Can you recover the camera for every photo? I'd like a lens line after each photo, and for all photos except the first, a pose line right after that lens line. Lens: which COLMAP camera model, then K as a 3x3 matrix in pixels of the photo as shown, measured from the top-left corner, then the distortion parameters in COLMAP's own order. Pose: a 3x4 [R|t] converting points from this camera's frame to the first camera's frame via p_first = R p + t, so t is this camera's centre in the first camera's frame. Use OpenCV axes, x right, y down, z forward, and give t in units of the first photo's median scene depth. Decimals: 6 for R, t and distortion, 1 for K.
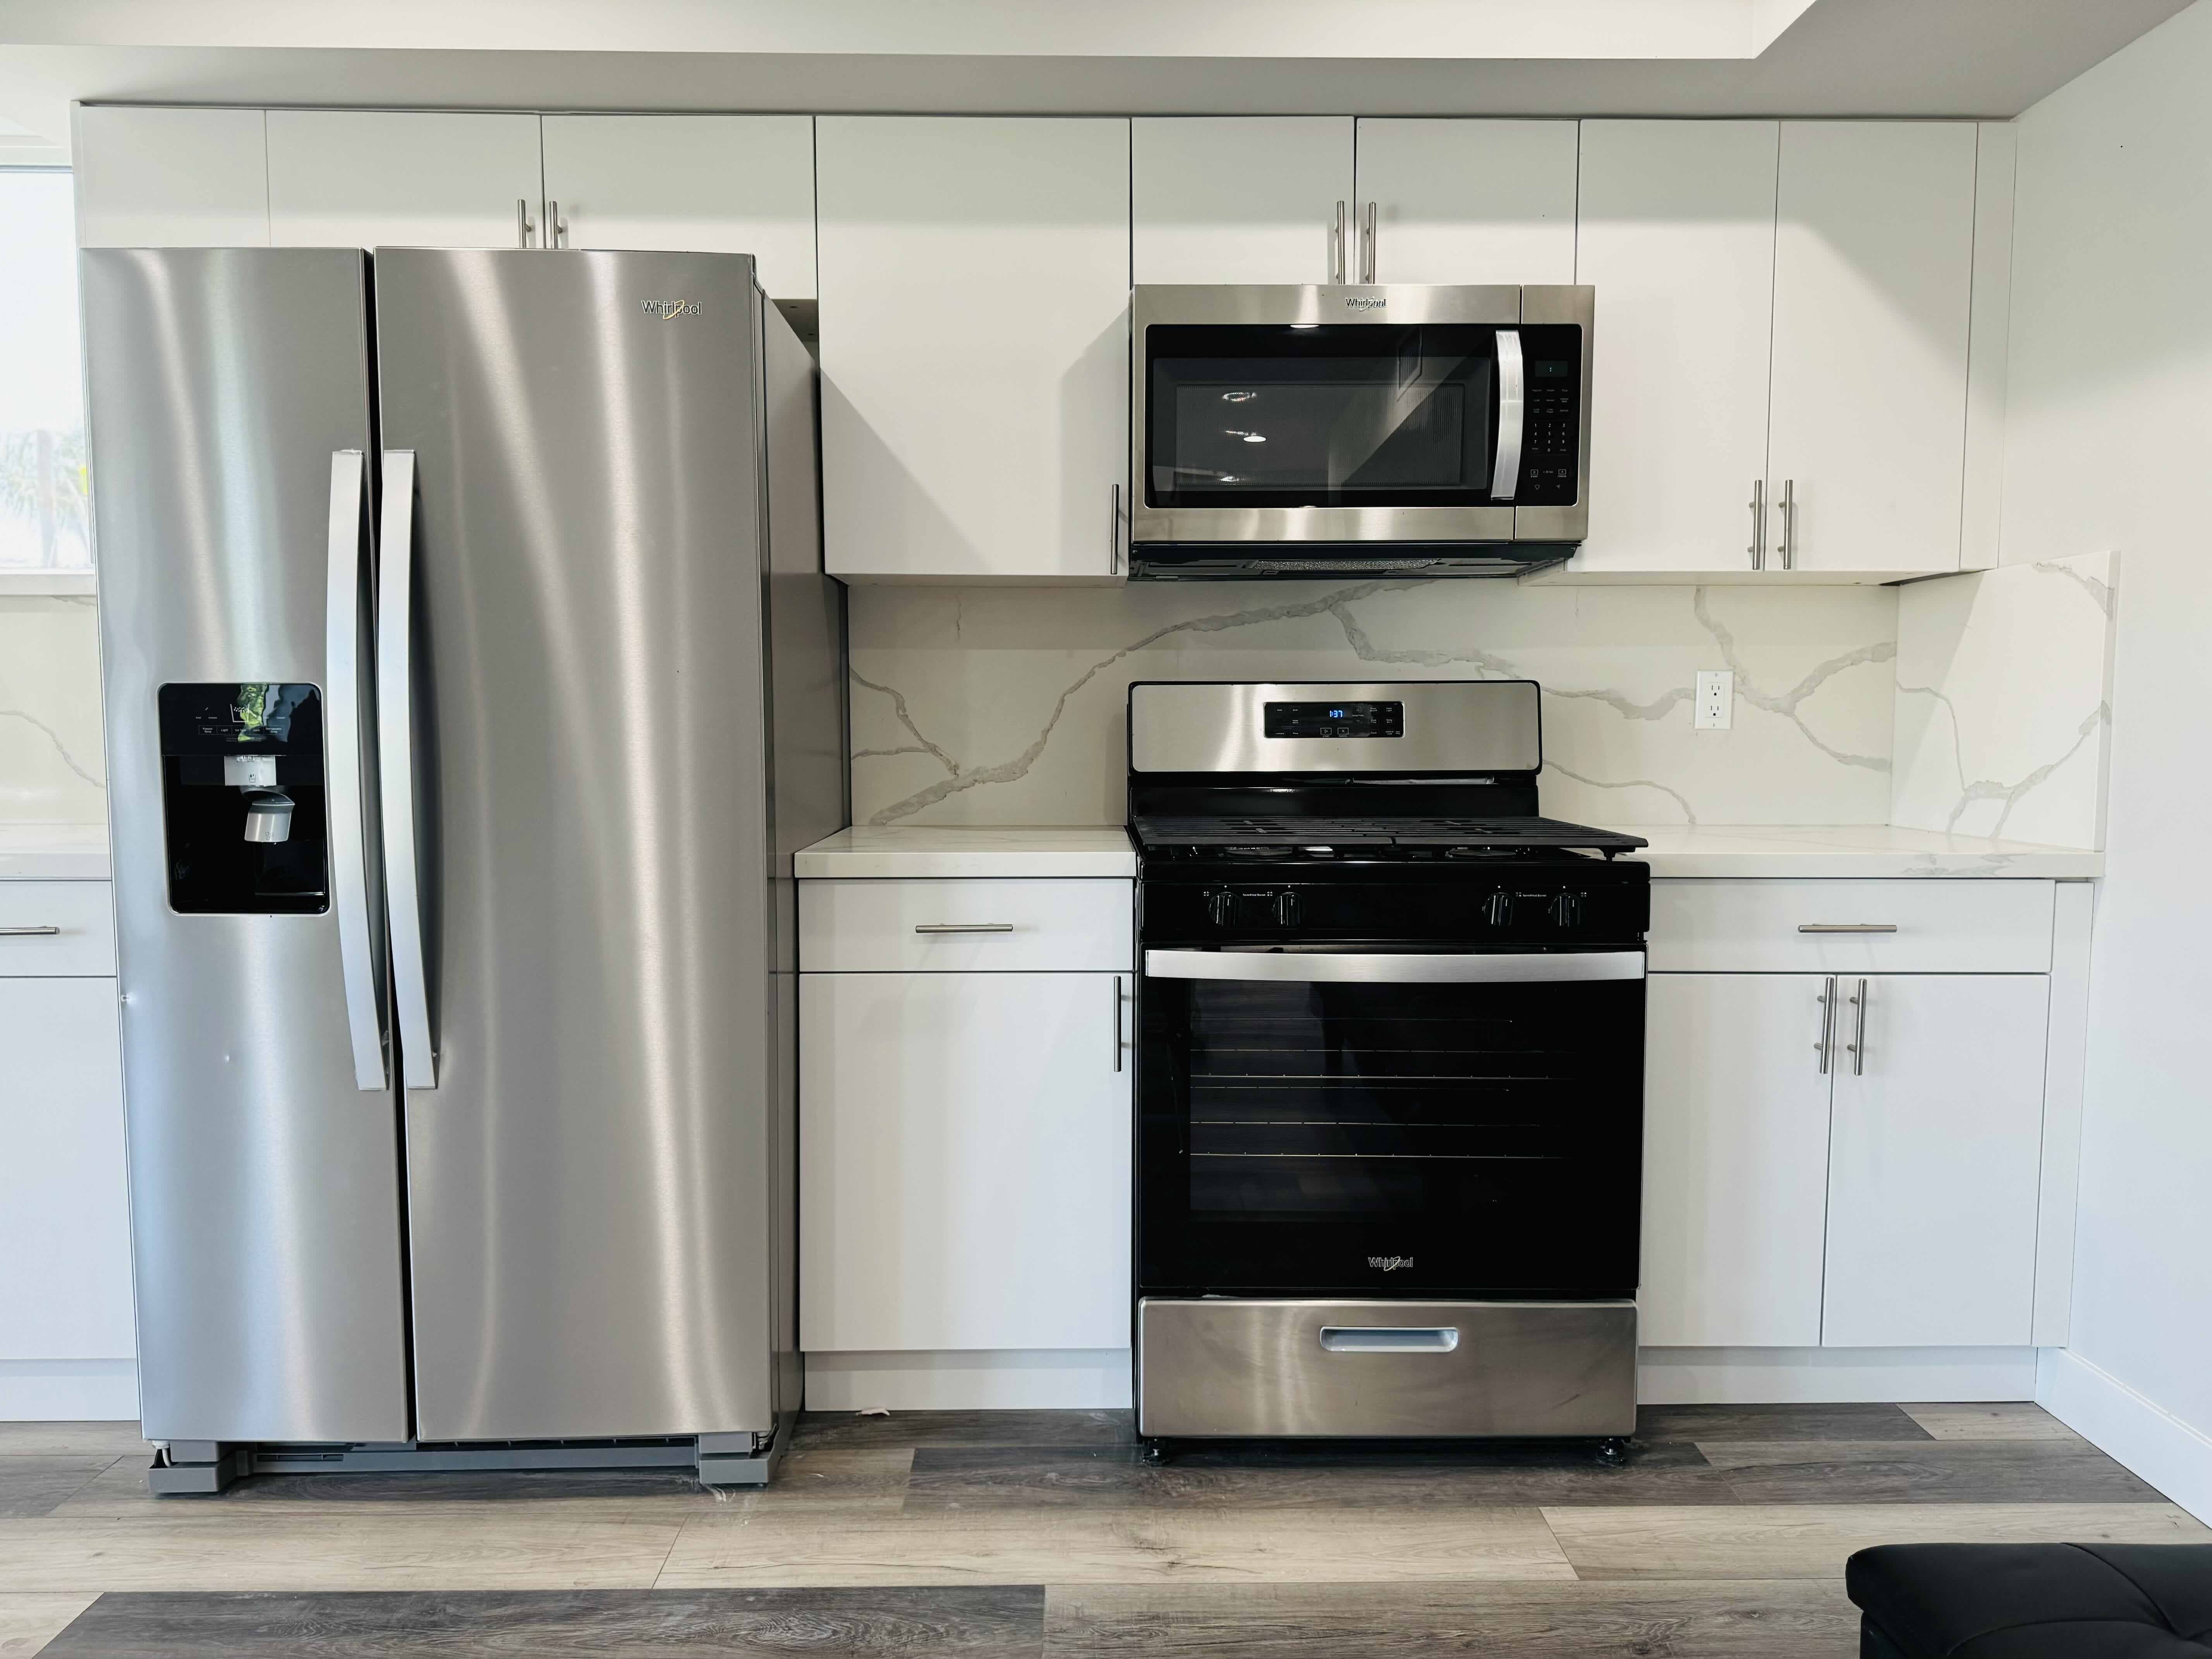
lens RADIAL K [[1748.9, 0, 960.9], [0, 1748.9, 841.4], [0, 0, 1]] dist [0.124998, -0.235627]
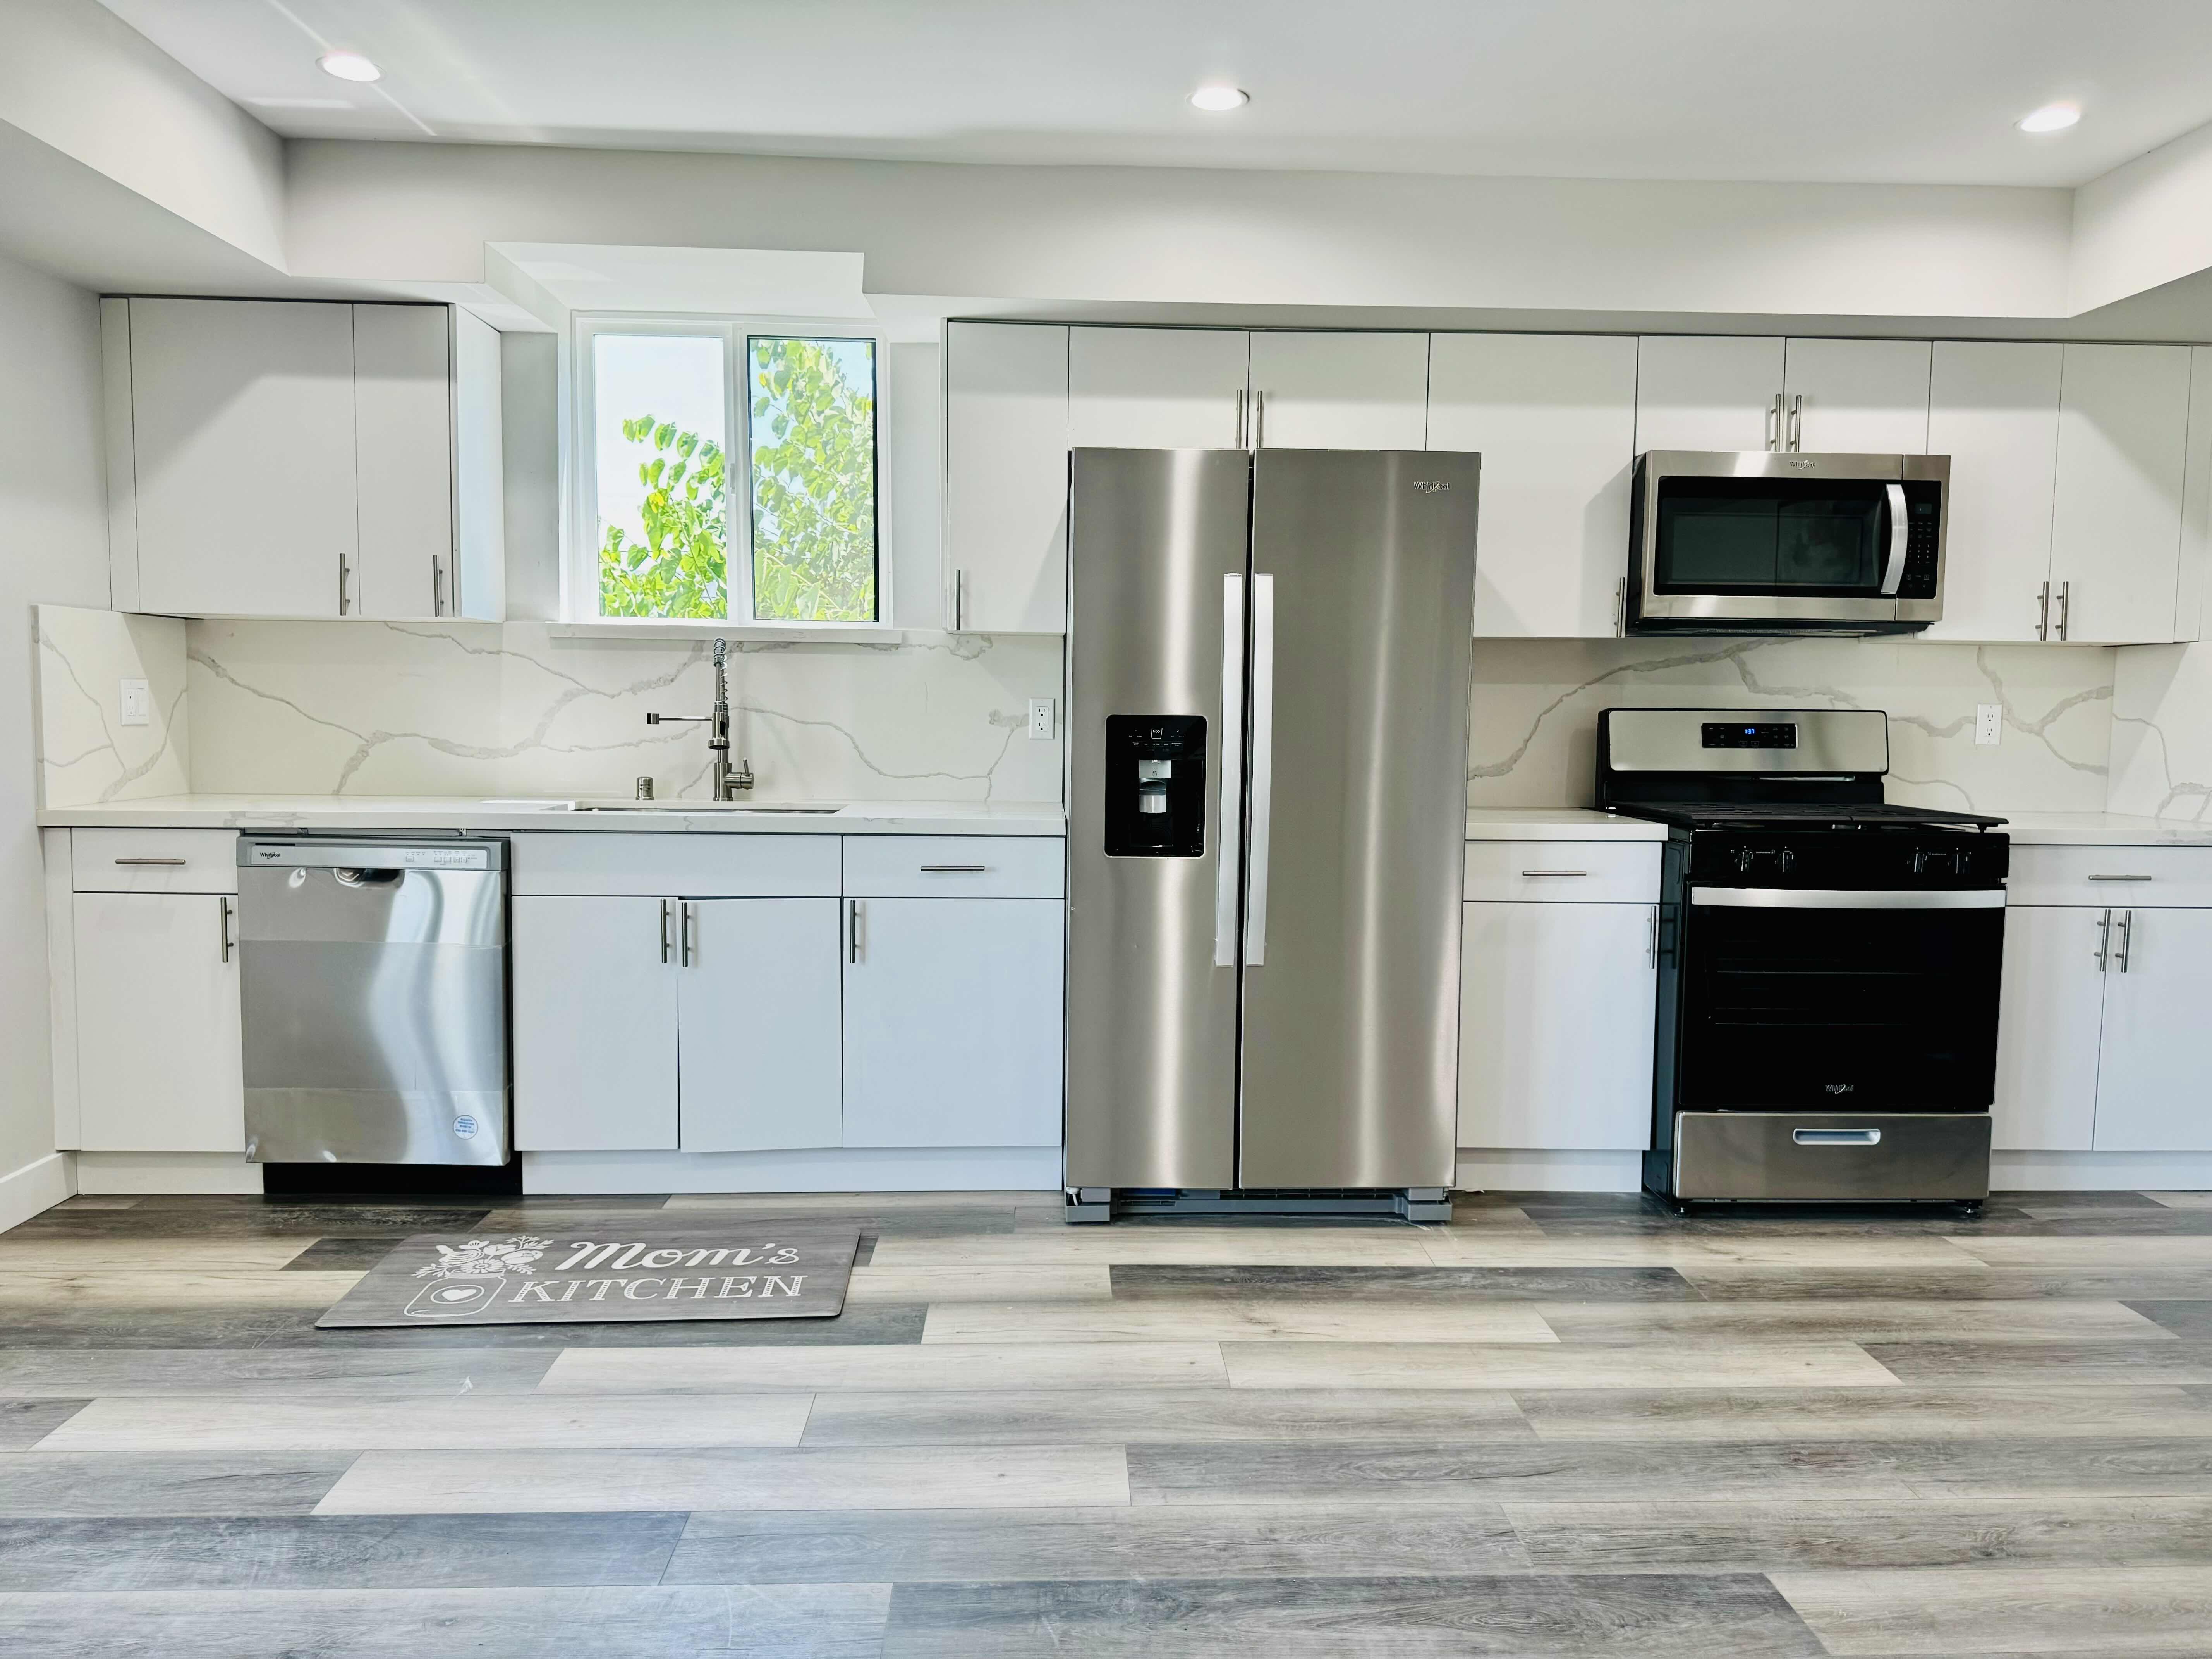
lens RADIAL K [[1573.4, 0, 1106.0], [0, 1573.4, 829.5], [0, 0, 1]] dist [0.030174, -0.060814]
pose [[0.999947, 0.009250, 0.004505, -0.386618], [-0.009278, 0.999938, 0.006234, 0.006165], [-0.004447, -0.006275, 0.999970, -0.366324]]
